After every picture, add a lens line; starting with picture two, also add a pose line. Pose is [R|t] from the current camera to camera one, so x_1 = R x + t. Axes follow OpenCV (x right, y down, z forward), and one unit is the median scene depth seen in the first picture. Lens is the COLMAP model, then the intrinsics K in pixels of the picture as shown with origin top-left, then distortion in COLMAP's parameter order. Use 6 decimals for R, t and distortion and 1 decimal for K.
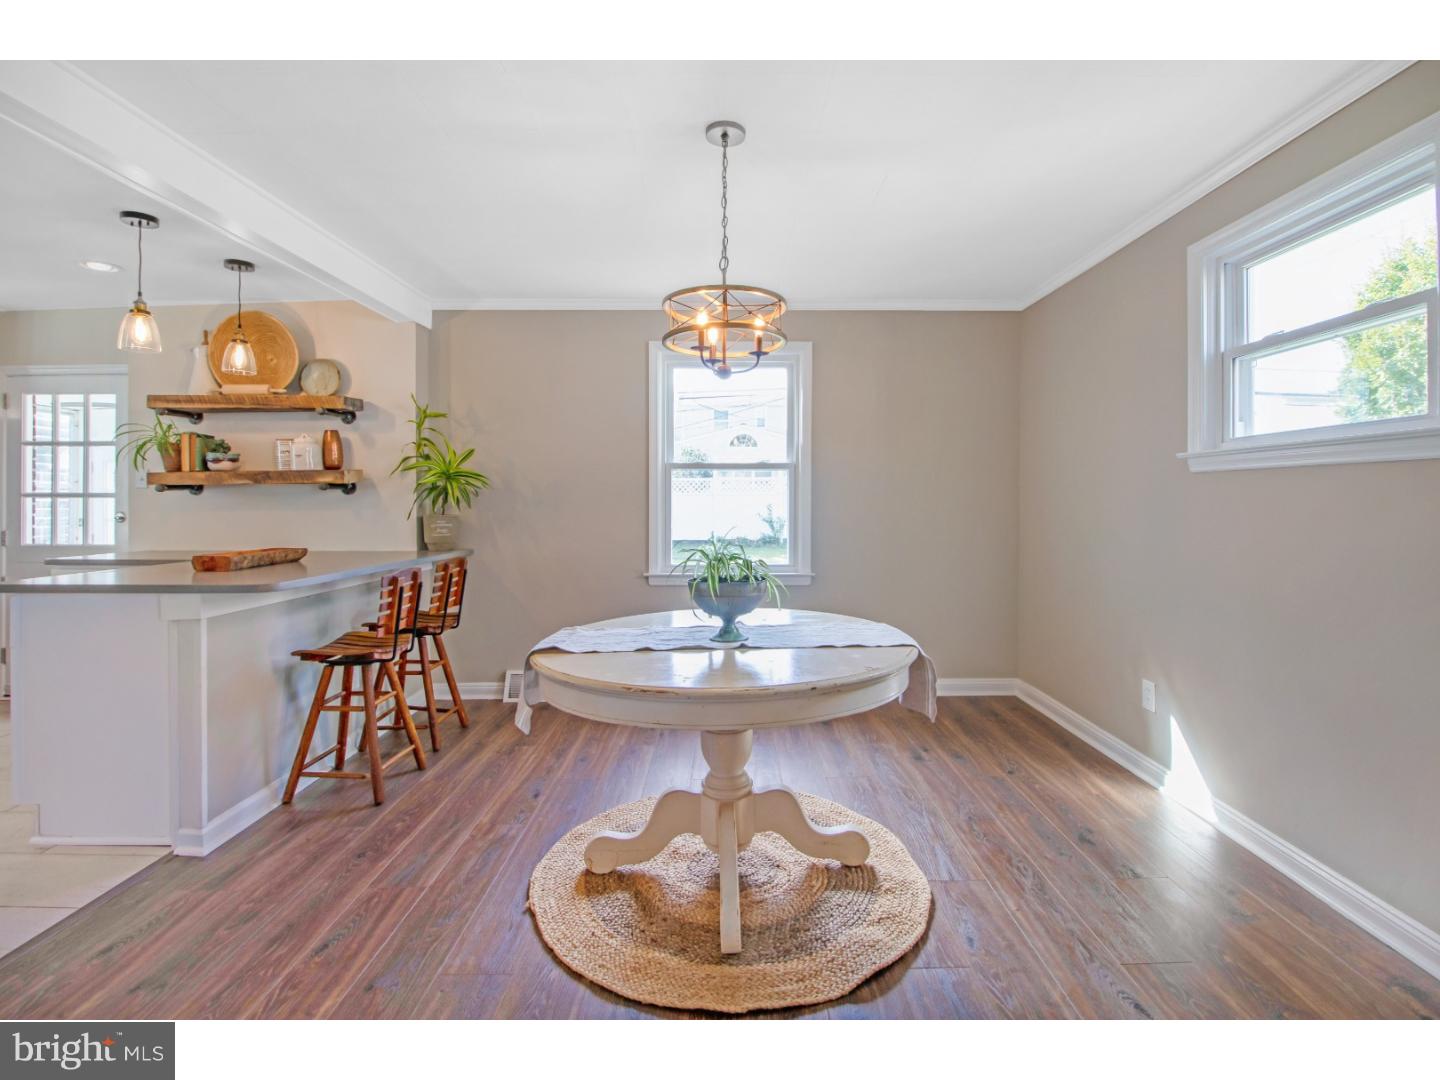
lens RADIAL K [[680.3, 0, 724.7], [0, 680.3, 508.0], [0, 0, 1]] dist [-0.001449, -0.000877]
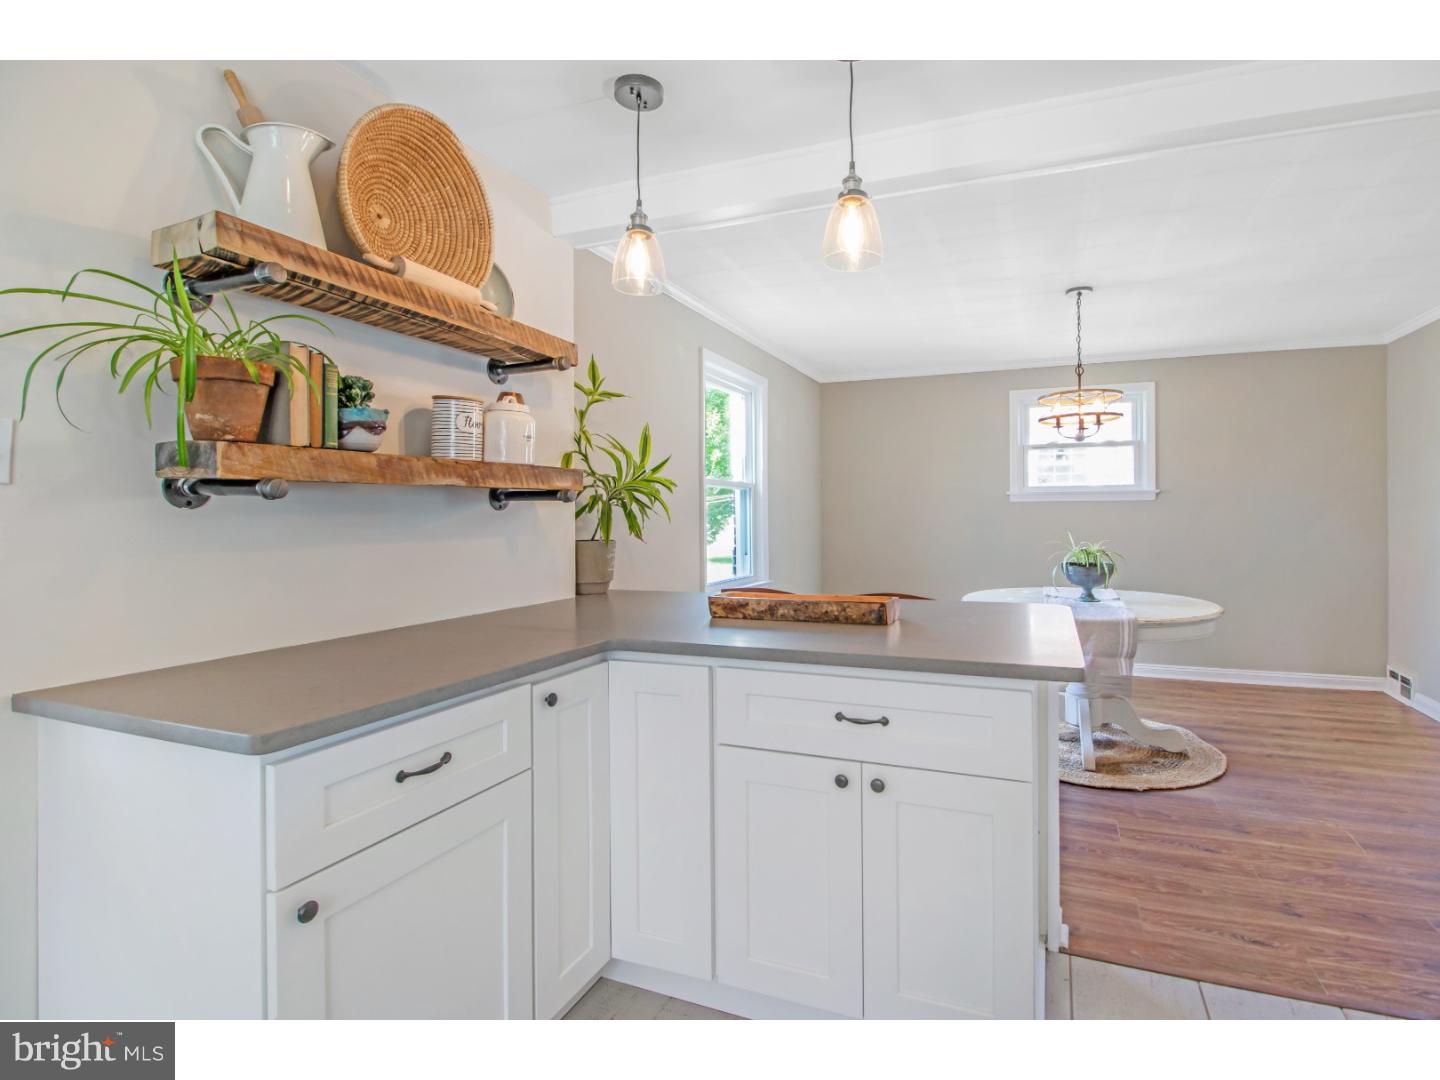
lens RADIAL K [[731.1, 0, 722.0], [0, 731.1, 517.2], [0, 0, 1]] dist [-0.001552, -0.000518]
pose [[0.380285, 0.000498, 0.924869, -1.042111], [0.026636, 0.999579, -0.011491, -0.003058], [-0.924486, 0.029005, 0.380112, 0.607597]]
